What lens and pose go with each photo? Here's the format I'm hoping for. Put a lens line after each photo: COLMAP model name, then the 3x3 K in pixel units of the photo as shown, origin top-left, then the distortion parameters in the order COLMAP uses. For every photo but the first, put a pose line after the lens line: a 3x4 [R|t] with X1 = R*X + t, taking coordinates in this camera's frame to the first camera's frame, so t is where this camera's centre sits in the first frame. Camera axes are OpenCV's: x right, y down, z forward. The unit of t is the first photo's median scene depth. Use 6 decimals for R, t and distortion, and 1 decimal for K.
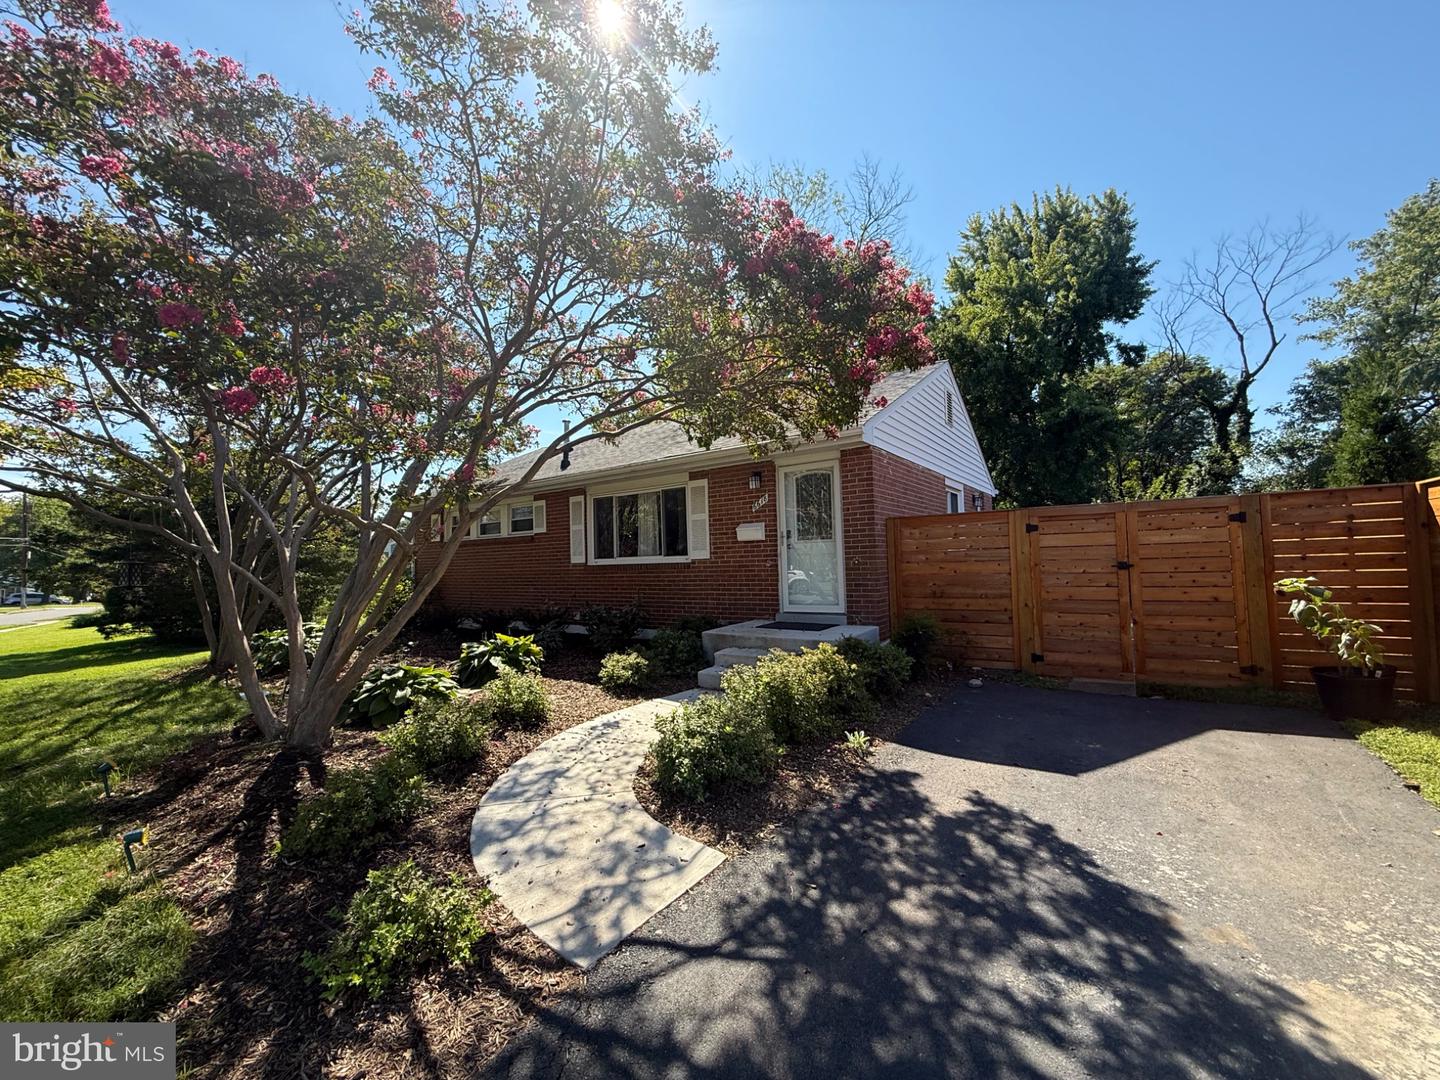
lens RADIAL K [[568.8, 0, 720.6], [0, 568.8, 537.2], [0, 0, 1]] dist [-0.002548, -0.000190]
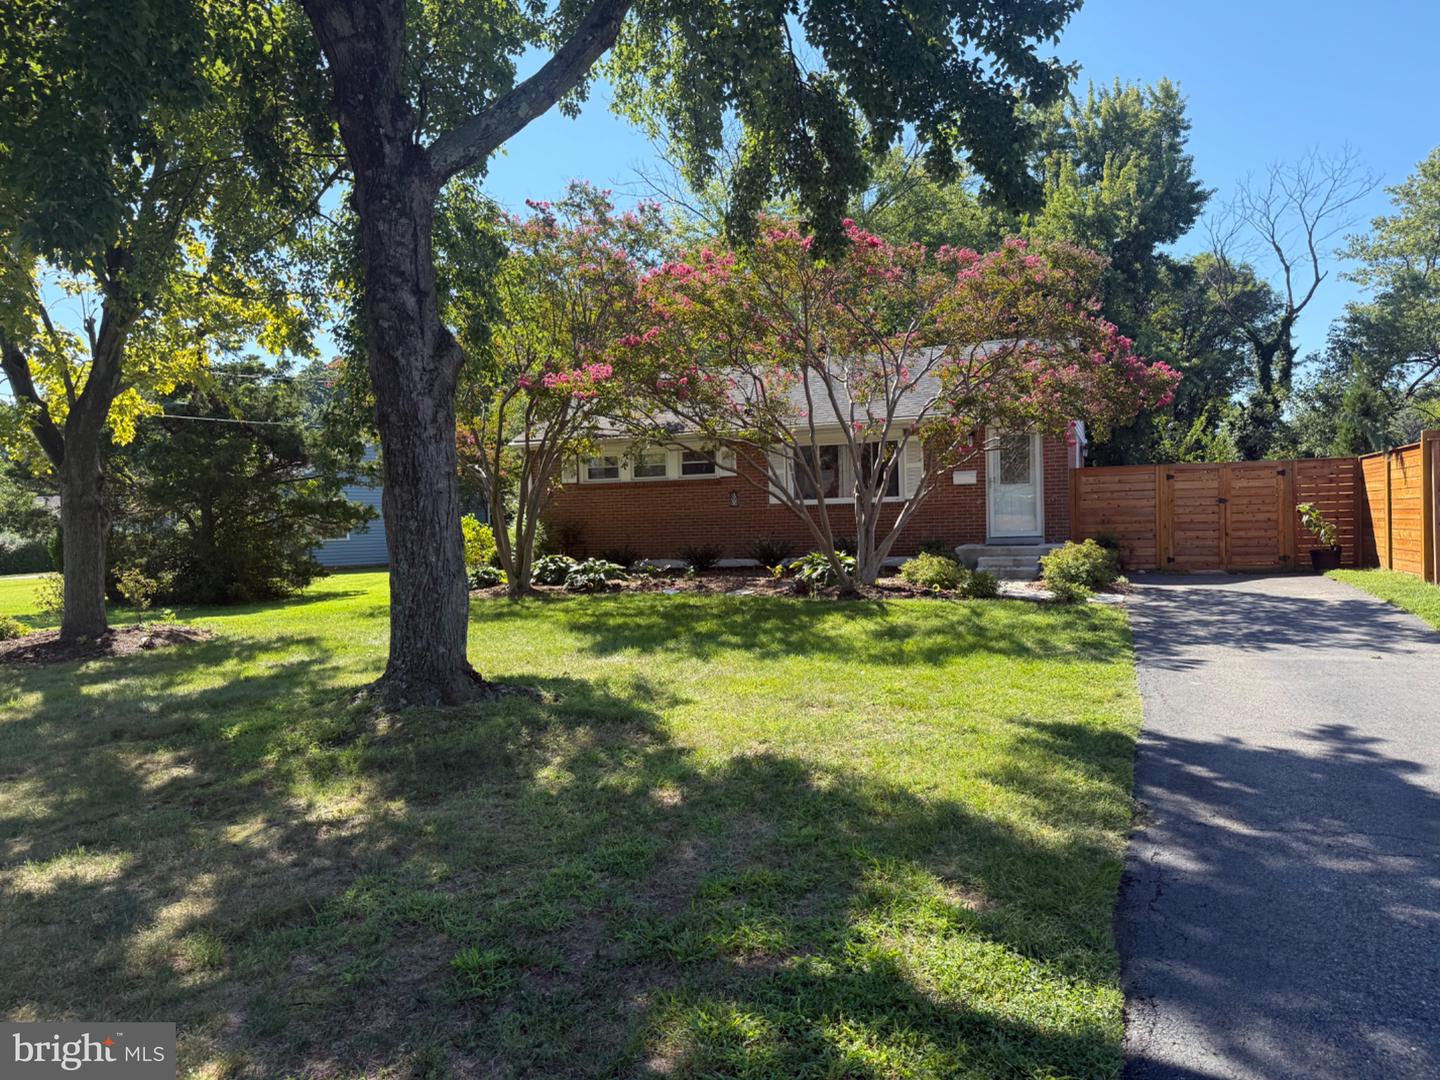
lens RADIAL K [[1016.0, 0, 728.5], [0, 1016.0, 534.1], [0, 0, 1]] dist [0.077838, -0.091933]
pose [[0.967654, -0.000715, 0.252282, -0.394131], [-0.011638, 0.998805, 0.047470, 0.005931], [-0.252014, -0.048871, 0.966489, -0.422797]]
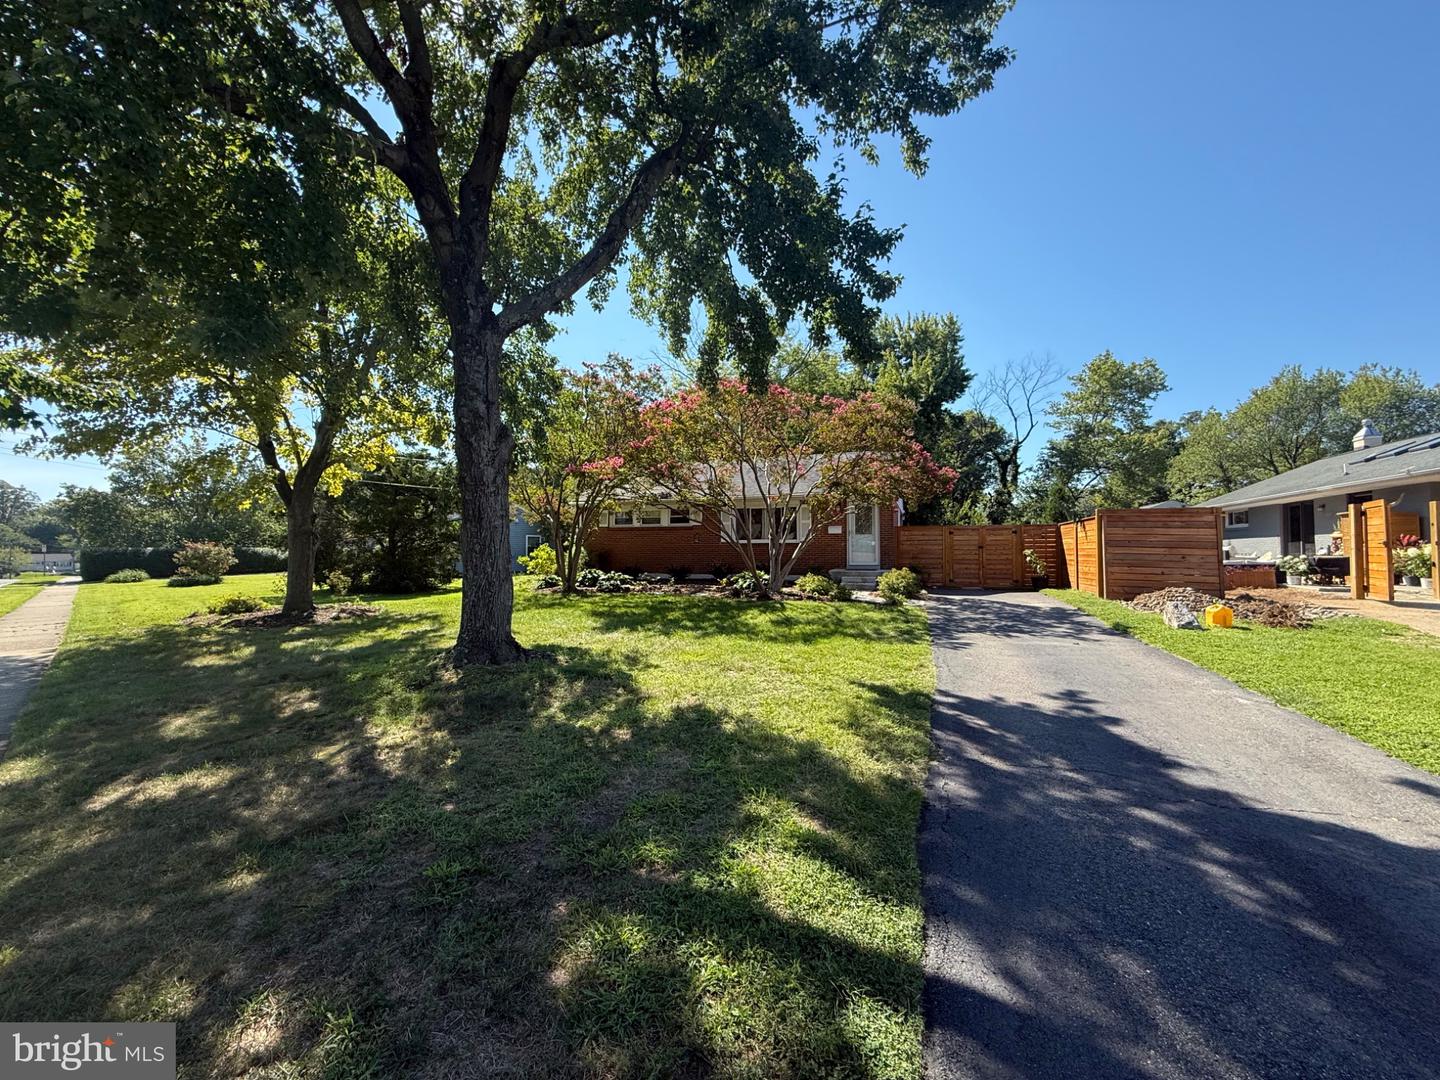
lens RADIAL K [[575.9, 0, 716.7], [0, 575.9, 539.1], [0, 0, 1]] dist [-0.000117, 0.000354]
pose [[0.961689, 0.033571, 0.272080, -0.374469], [-0.037936, 0.999222, 0.010799, 0.007588], [-0.271506, -0.020707, 0.962214, -0.394179]]
